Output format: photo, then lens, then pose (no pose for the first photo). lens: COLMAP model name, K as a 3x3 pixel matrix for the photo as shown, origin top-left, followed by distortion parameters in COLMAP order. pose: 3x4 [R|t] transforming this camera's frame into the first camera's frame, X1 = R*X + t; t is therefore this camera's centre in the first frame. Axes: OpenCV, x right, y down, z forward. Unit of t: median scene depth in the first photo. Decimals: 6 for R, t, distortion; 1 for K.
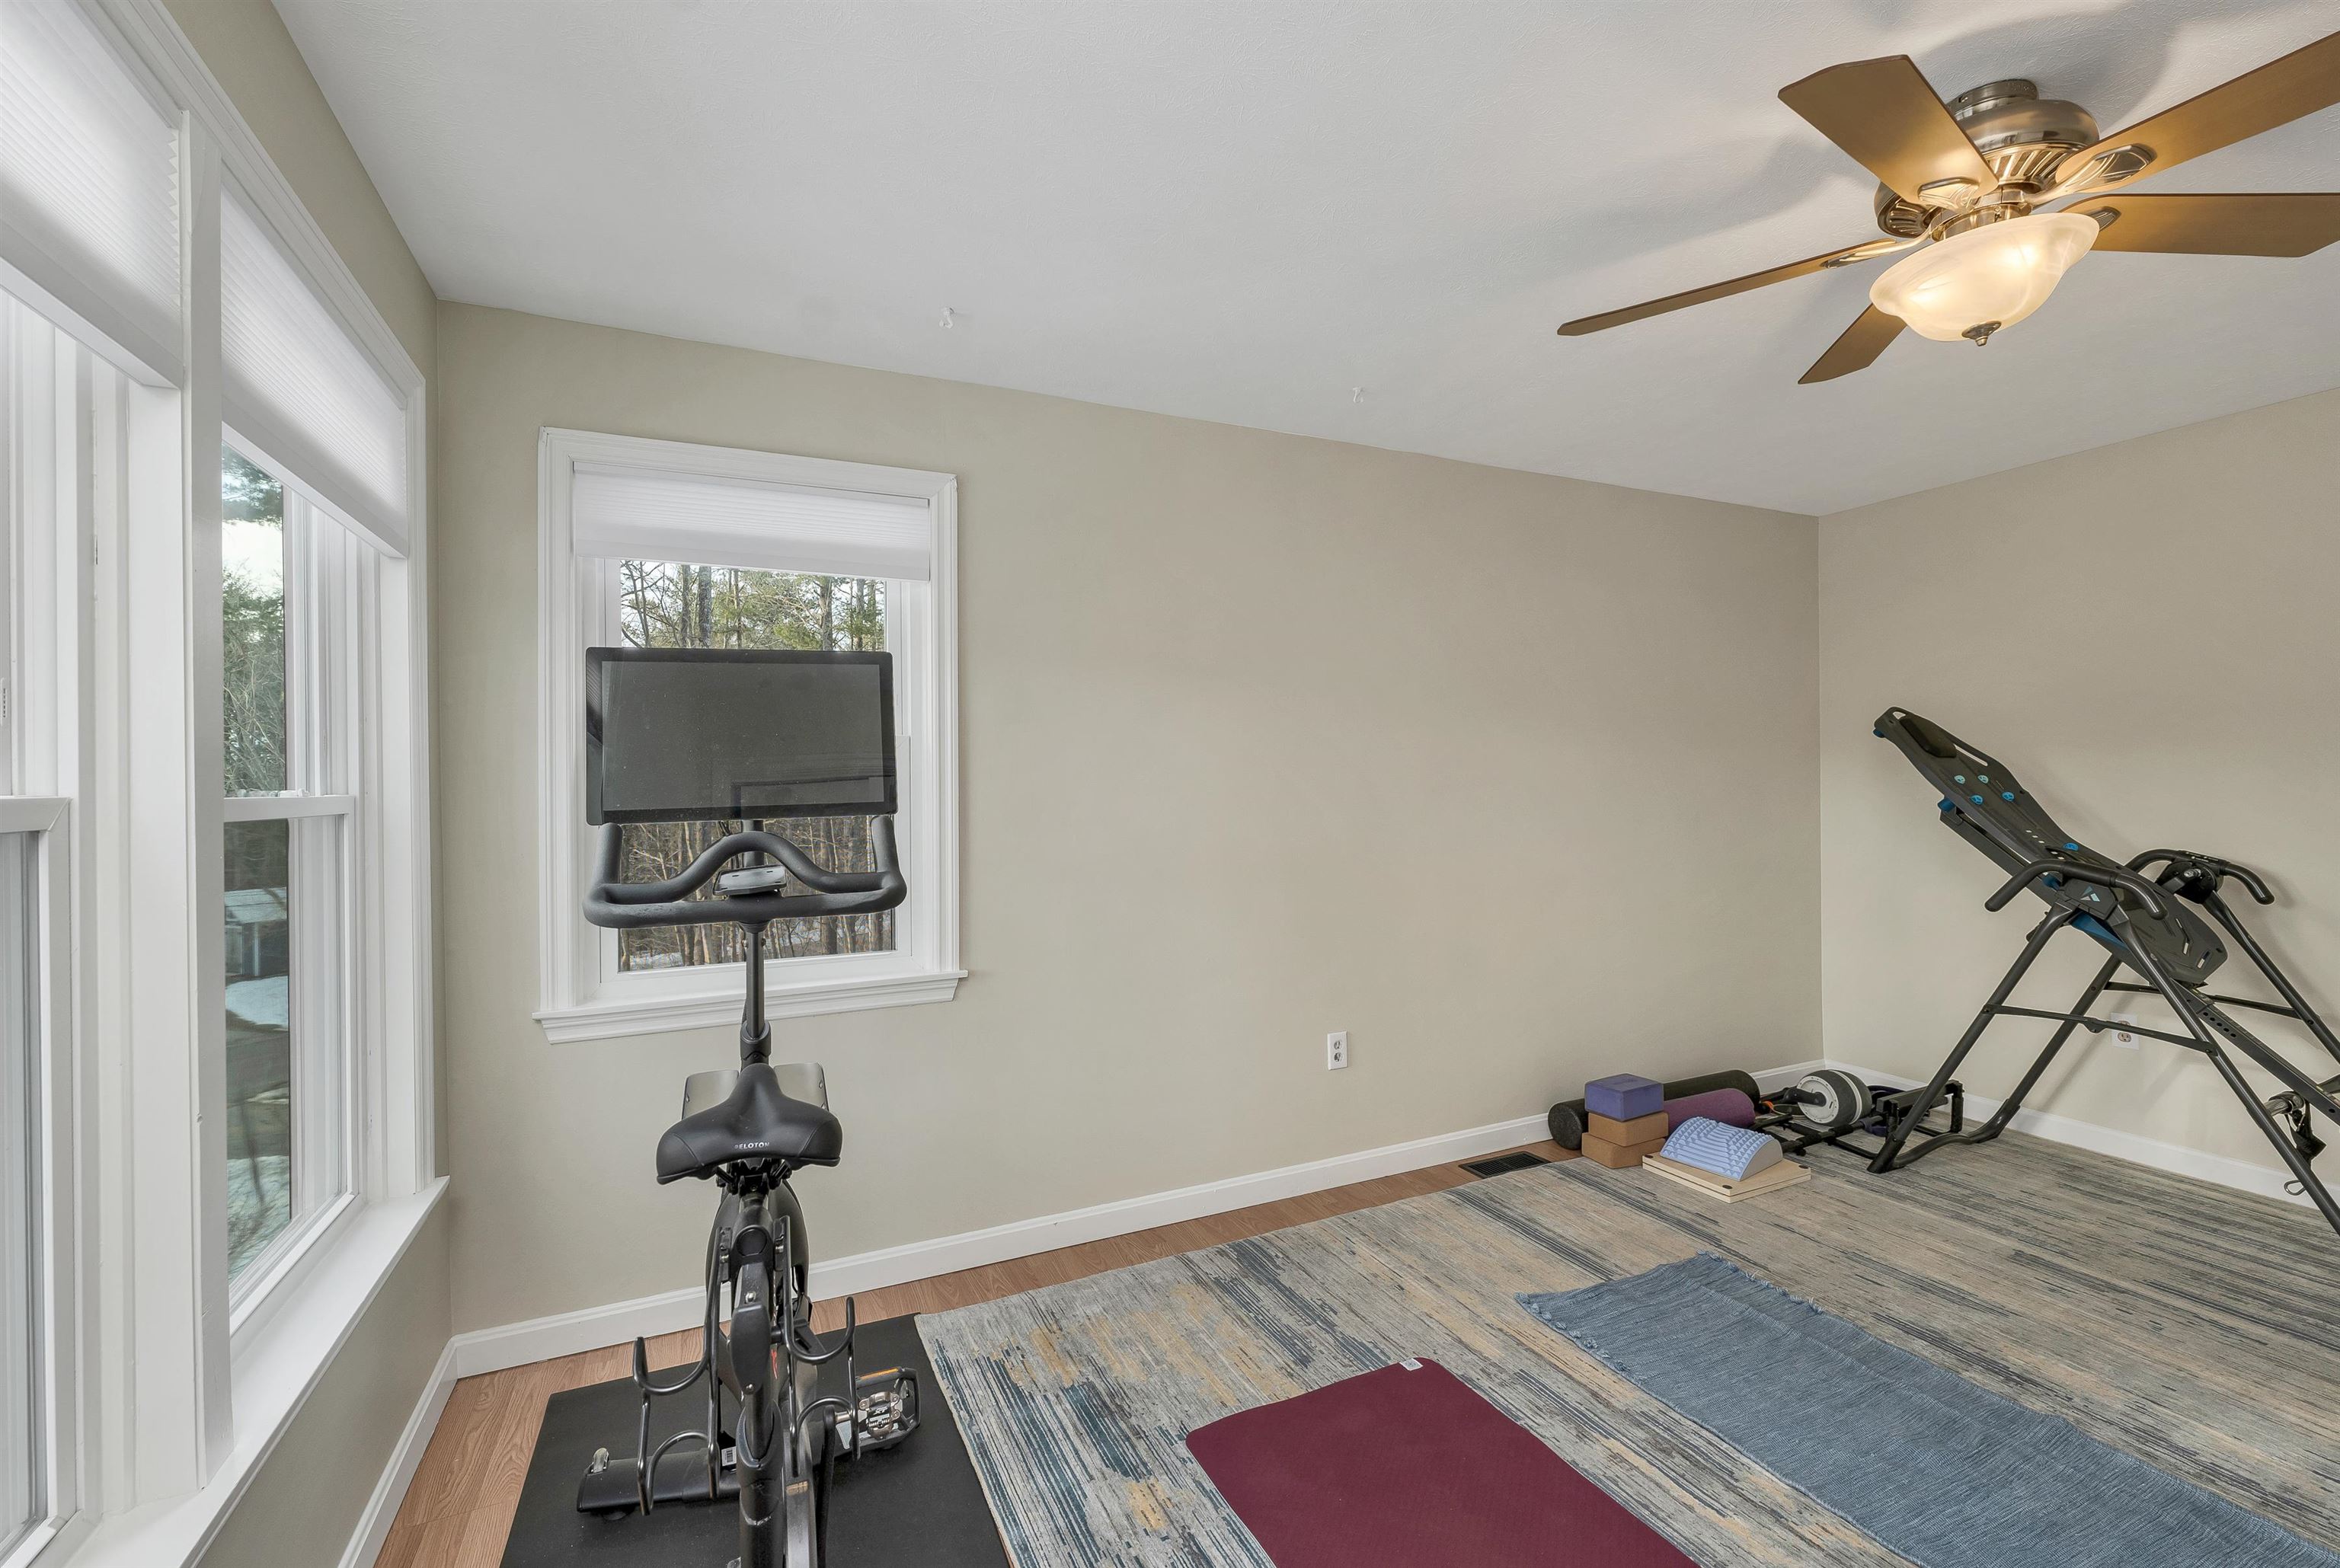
lens RADIAL K [[972.4, 0, 1158.0], [0, 972.4, 768.6], [0, 0, 1]] dist [-0.000850, 0.000042]
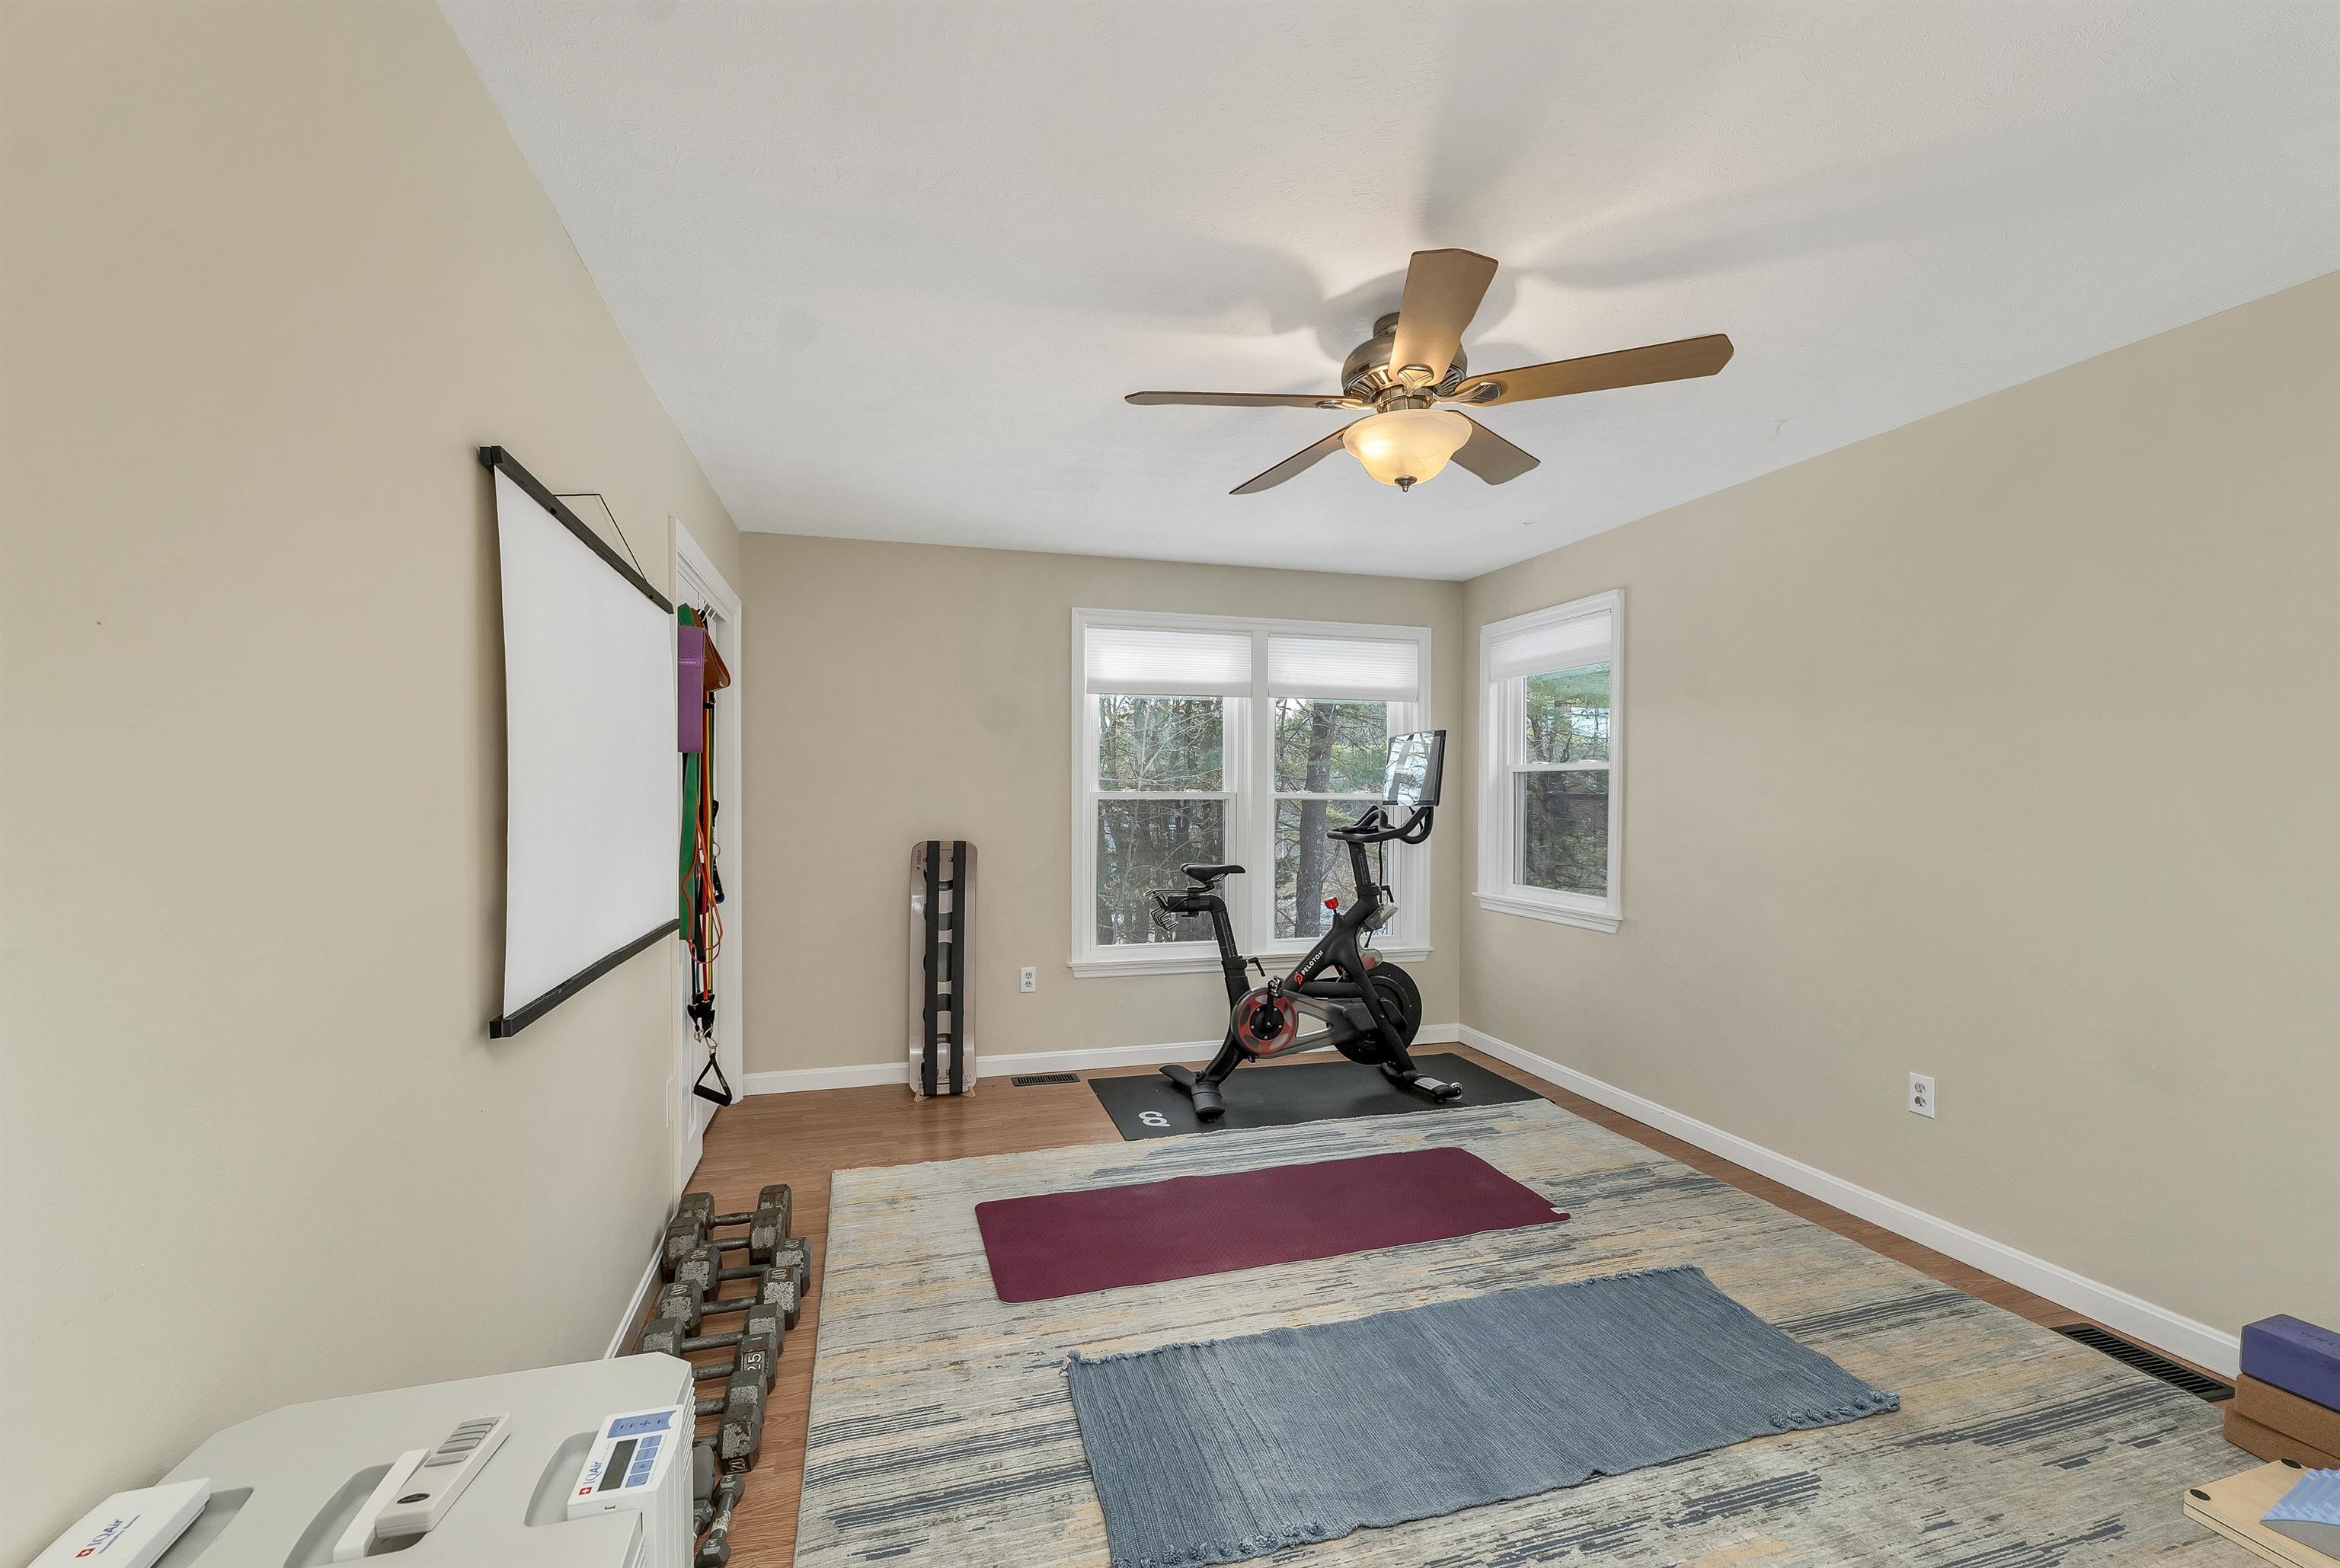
lens RADIAL K [[981.1, 0, 1159.5], [0, 981.1, 784.1], [0, 0, 1]] dist [-0.000995, -0.000038]
pose [[-0.146154, 0.006019, -0.989244, 1.386953], [0.013345, 0.999902, 0.004112, -0.012584], [0.989172, -0.012601, -0.146220, 0.513053]]
